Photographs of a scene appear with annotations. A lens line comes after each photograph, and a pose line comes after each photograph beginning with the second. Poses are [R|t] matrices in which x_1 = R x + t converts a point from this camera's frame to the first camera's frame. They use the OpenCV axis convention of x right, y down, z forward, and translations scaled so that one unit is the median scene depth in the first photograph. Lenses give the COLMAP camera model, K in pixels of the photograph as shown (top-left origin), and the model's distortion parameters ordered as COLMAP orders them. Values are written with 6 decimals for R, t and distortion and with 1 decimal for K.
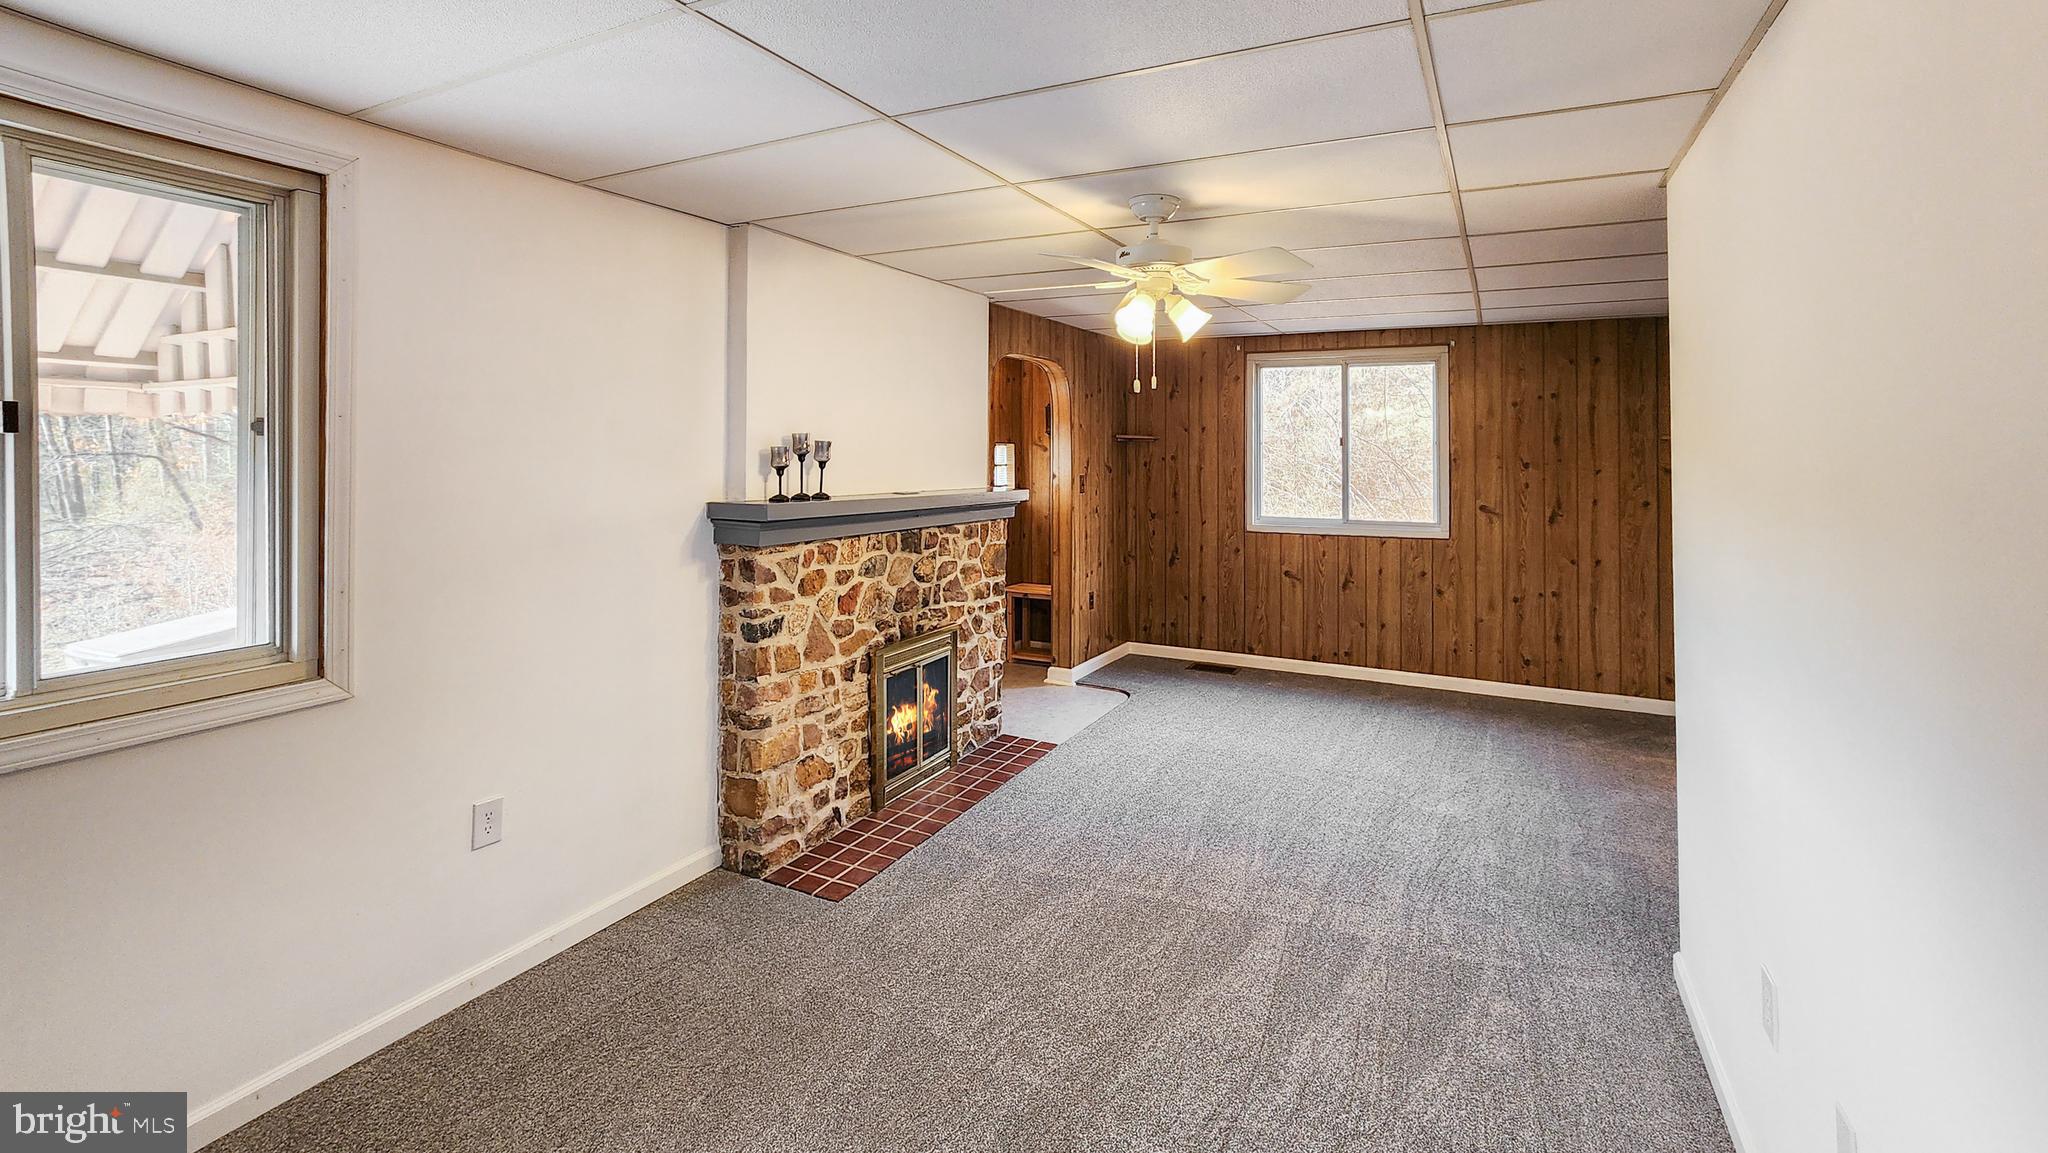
lens RADIAL K [[921.5, 0, 1077.3], [0, 921.5, 426.0], [0, 0, 1]] dist [-0.000357, 0.000311]
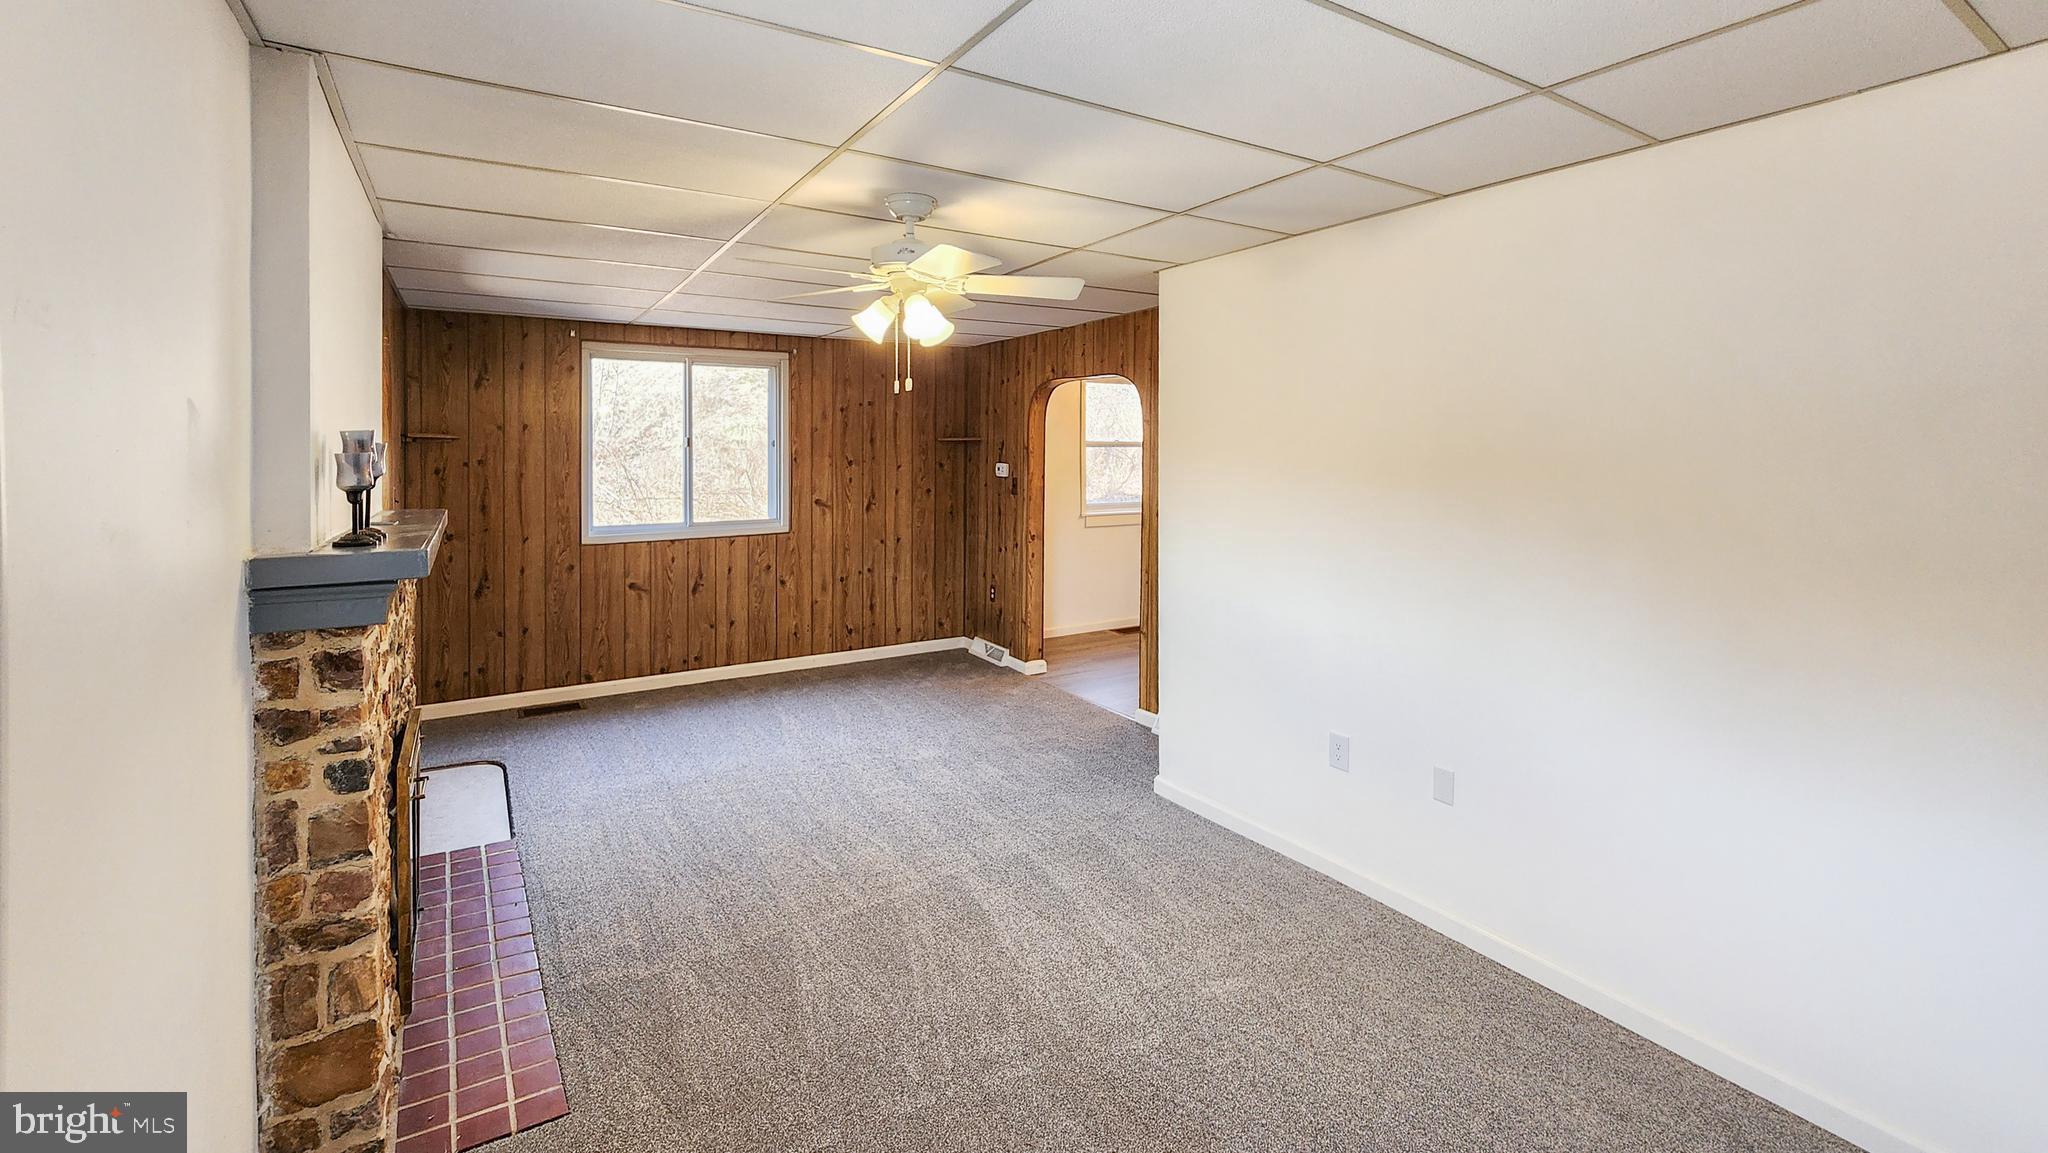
lens RADIAL K [[921.5, 0, 1034.1], [0, 921.5, 450.2], [0, 0, 1]] dist [-0.000357, 0.000311]
pose [[0.501822, -0.007647, 0.864937, -0.392394], [-0.016522, 0.999694, 0.018424, 0.001594], [-0.864813, -0.023536, 0.501541, 0.212507]]
